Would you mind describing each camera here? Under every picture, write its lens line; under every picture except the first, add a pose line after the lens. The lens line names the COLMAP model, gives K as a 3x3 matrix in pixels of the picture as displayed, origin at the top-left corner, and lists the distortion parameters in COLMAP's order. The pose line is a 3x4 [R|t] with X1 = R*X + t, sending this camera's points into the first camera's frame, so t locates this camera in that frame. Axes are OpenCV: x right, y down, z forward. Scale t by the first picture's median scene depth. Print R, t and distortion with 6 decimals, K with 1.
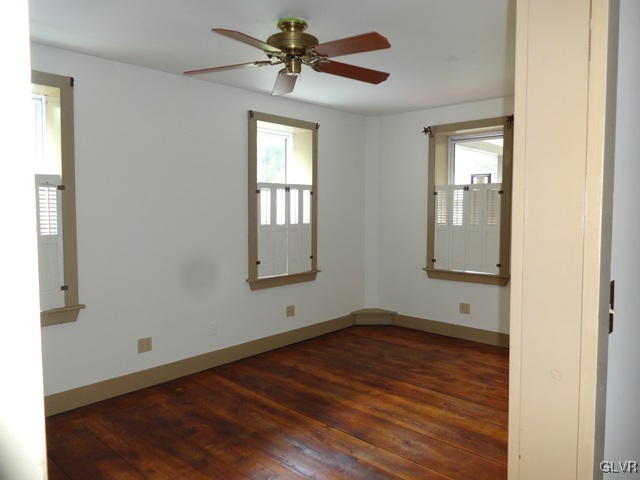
lens RADIAL K [[471.9, 0, 321.8], [0, 471.9, 239.1], [0, 0, 1]] dist [-0.002850, -0.017496]
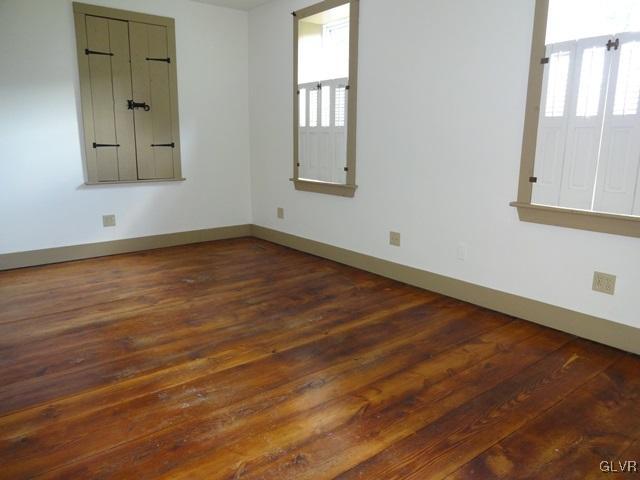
lens RADIAL K [[471.9, 0, 322.3], [0, 471.9, 236.9], [0, 0, 1]] dist [-0.002850, -0.017496]
pose [[-0.160855, 0.201874, -0.966112, 0.668434], [-0.067911, 0.974275, 0.214887, 0.011174], [0.984639, 0.100175, -0.143007, 1.029491]]
